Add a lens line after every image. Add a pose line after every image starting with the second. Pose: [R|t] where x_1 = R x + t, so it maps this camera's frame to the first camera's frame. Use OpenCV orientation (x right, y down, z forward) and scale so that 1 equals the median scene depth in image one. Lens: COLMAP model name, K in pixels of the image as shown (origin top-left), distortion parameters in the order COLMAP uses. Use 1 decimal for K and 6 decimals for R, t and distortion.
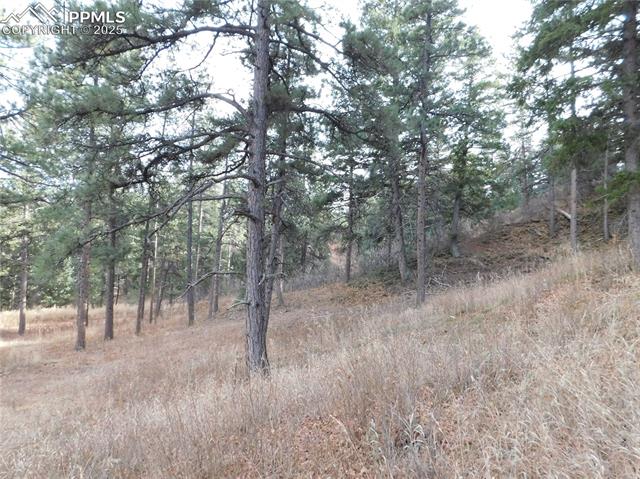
lens RADIAL K [[426.2, 0, 322.9], [0, 426.2, 239.2], [0, 0, 1]] dist [-0.066761, 0.054270]
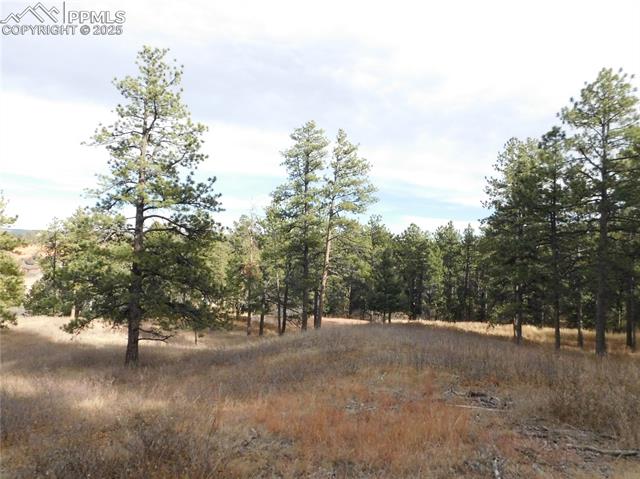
lens RADIAL K [[426.2, 0, 322.2], [0, 426.2, 240.3], [0, 0, 1]] dist [-0.066761, 0.054270]
pose [[0.569841, -0.057961, -0.819709, -0.108616], [0.011501, 0.997974, -0.062571, -0.037178], [0.821675, 0.026228, 0.569353, -0.485373]]
